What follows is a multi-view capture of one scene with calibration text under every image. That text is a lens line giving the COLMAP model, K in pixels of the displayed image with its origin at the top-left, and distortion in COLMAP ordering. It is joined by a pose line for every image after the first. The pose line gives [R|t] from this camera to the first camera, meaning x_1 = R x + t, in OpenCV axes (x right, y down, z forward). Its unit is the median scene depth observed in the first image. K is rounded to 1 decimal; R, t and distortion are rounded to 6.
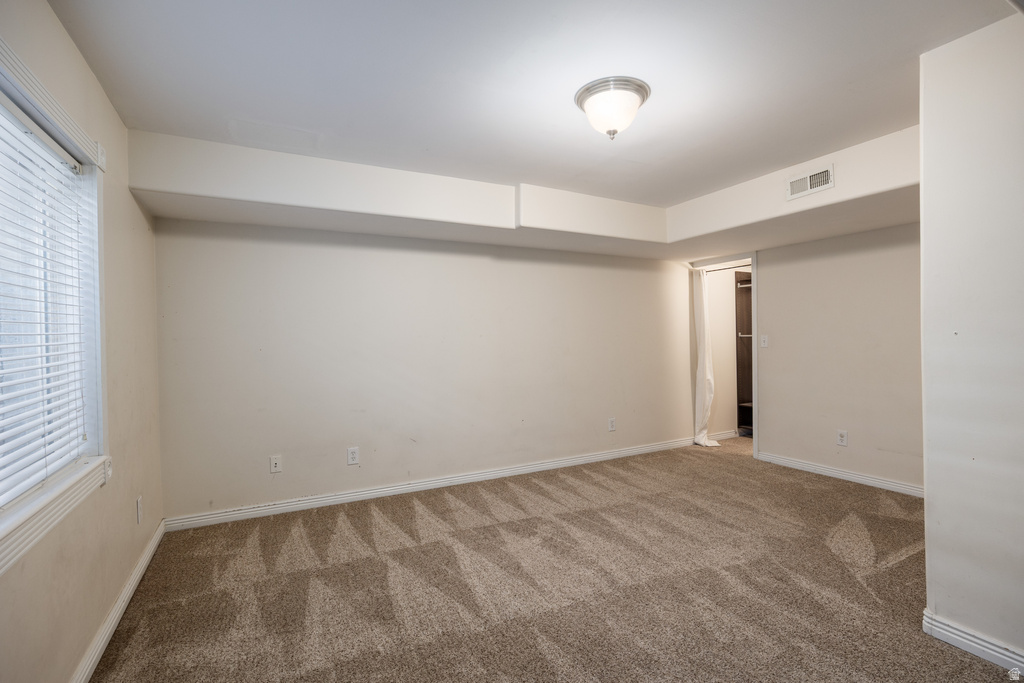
lens RADIAL K [[479.0, 0, 512.0], [0, 479.0, 341.5], [0, 0, 1]] dist [-0.009489, -0.000149]
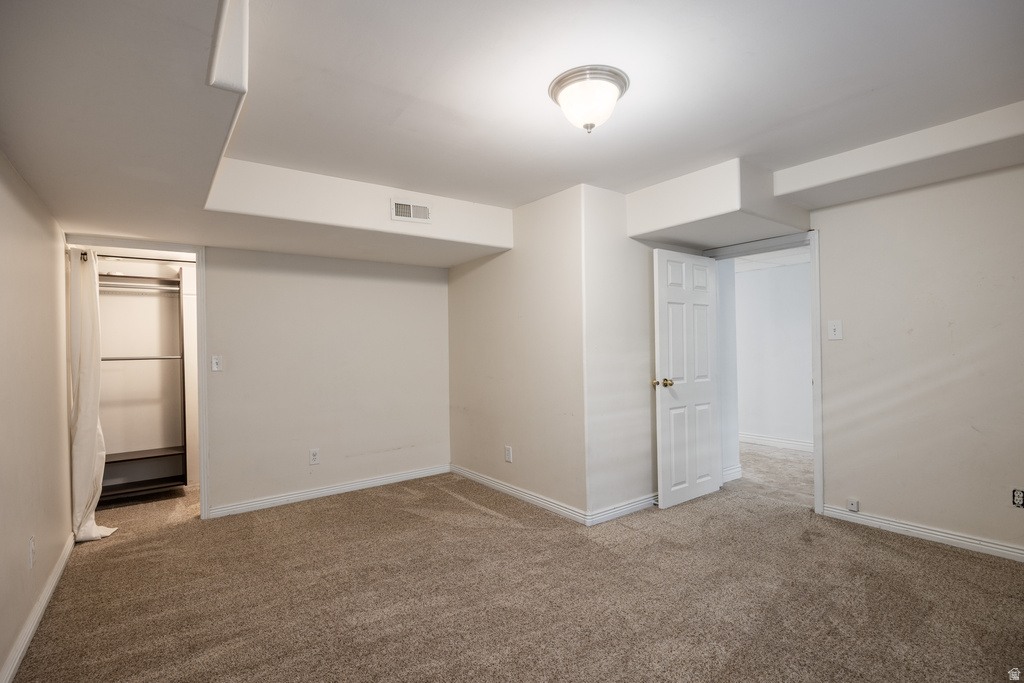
lens RADIAL K [[479.0, 0, 512.0], [0, 479.0, 341.5], [0, 0, 1]] dist [-0.009489, -0.000149]
pose [[-0.153628, 0.035212, 0.987501, -0.467897], [0.032293, 0.999010, -0.030599, 0.005323], [-0.987601, 0.027189, -0.154613, 0.920536]]
